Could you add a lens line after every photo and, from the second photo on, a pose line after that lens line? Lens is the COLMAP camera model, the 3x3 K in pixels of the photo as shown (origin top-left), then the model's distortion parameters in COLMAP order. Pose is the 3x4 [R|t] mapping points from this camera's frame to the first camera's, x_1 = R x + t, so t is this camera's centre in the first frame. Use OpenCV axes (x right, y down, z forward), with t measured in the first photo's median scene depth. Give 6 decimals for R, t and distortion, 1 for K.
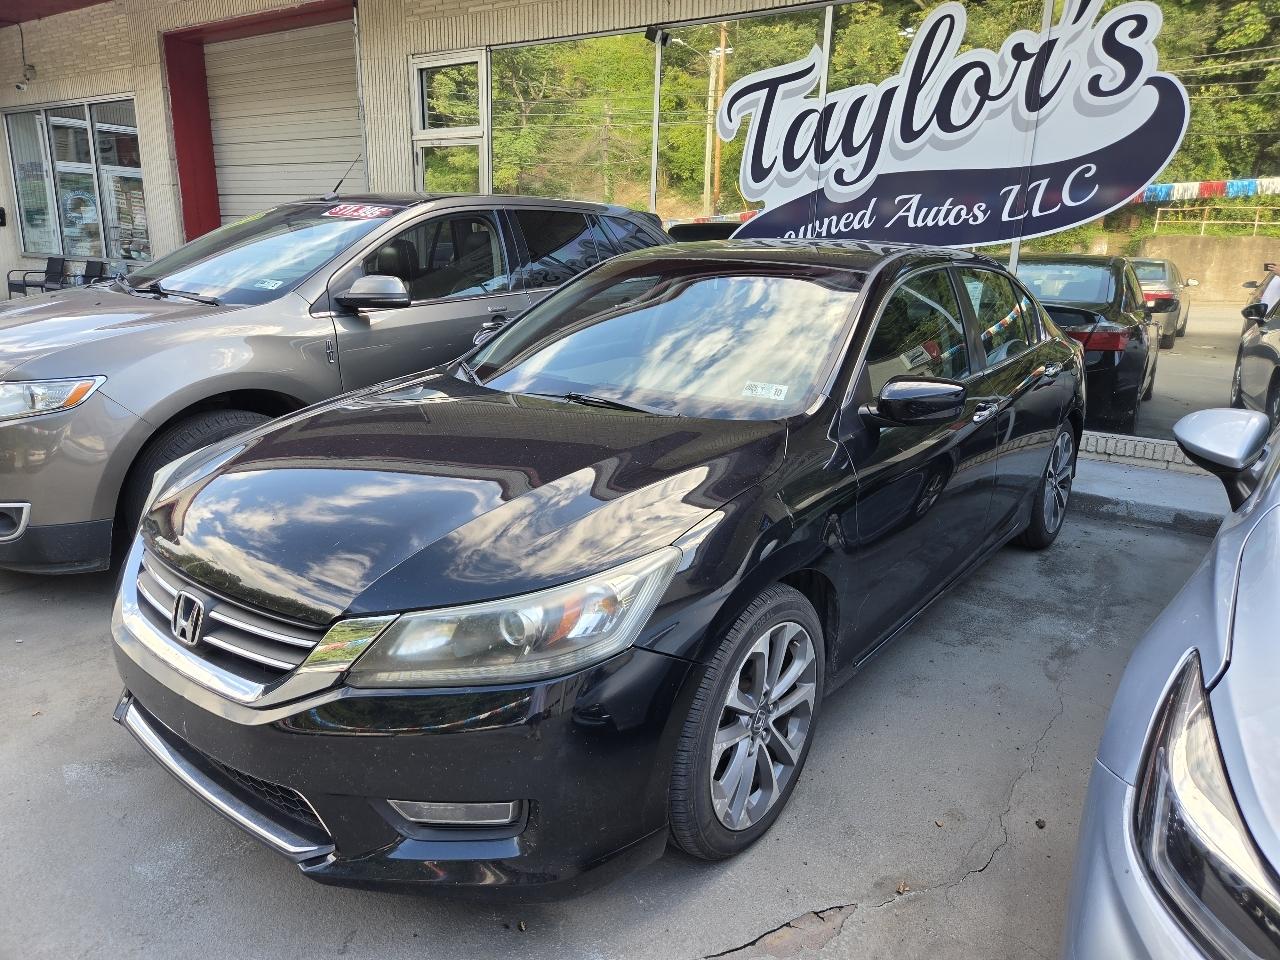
lens RADIAL K [[958.9, 0, 640.0], [0, 958.9, 480.0], [0, 0, 1]] dist [0.085299, -0.076716]
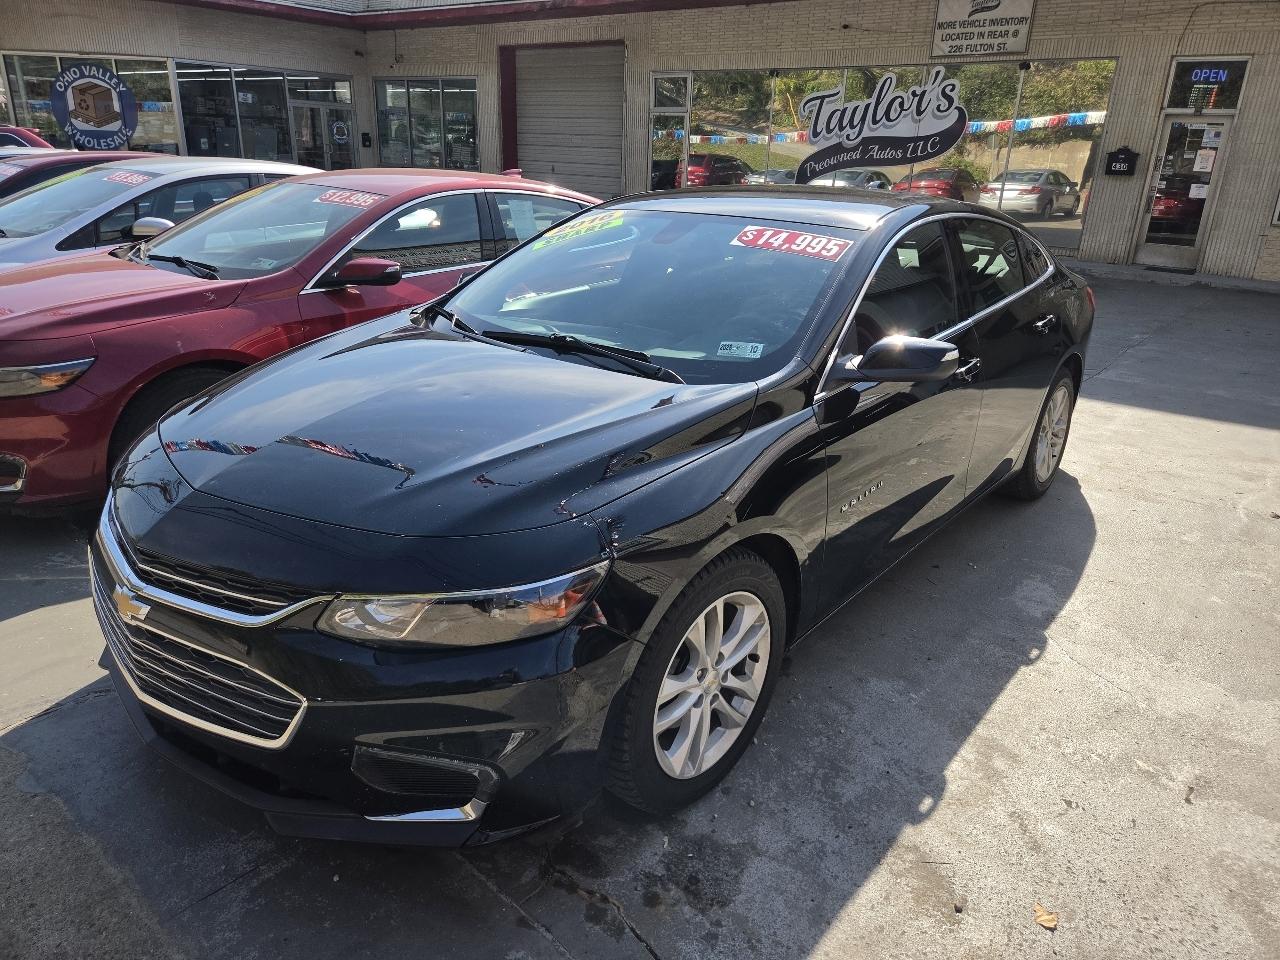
lens RADIAL K [[958.9, 0, 640.0], [0, 958.9, 480.0], [0, 0, 1]] dist [0.085299, -0.076716]
pose [[0.999091, 0.024955, -0.034549, -0.225985], [-0.021951, 0.996160, 0.084751, 0.374550], [0.036532, -0.083915, 0.995803, -1.617941]]
